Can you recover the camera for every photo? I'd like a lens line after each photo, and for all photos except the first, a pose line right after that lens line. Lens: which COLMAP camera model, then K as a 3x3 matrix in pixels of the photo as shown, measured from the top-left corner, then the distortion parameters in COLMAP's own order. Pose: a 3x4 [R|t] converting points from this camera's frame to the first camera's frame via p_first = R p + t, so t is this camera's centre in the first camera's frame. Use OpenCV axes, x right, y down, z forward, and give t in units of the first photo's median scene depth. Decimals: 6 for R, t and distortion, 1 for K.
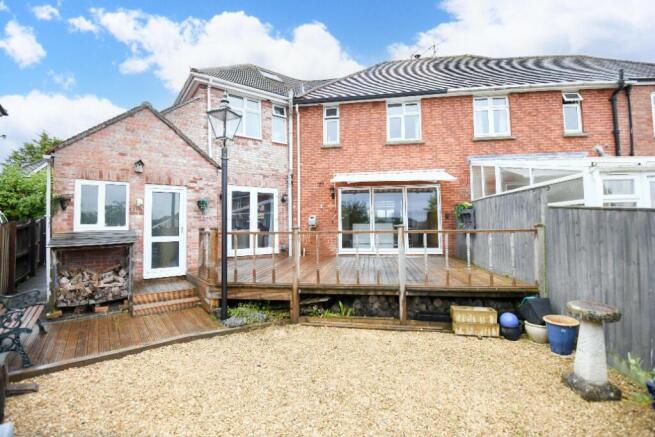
lens RADIAL K [[306.7, 0, 327.1], [0, 306.7, 214.9], [0, 0, 1]] dist [-0.014670, -0.015043]
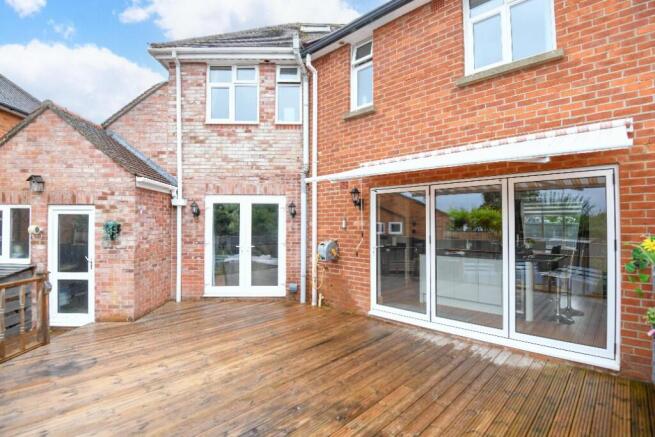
lens RADIAL K [[313.8, 0, 327.5], [0, 313.8, 218.5], [0, 0, 1]] dist [-0.013880, -0.000441]
pose [[0.799302, 0.004819, -0.600910, 0.316039], [0.010193, 0.999715, 0.021577, -0.053053], [0.600842, -0.023372, 0.799026, 0.543378]]
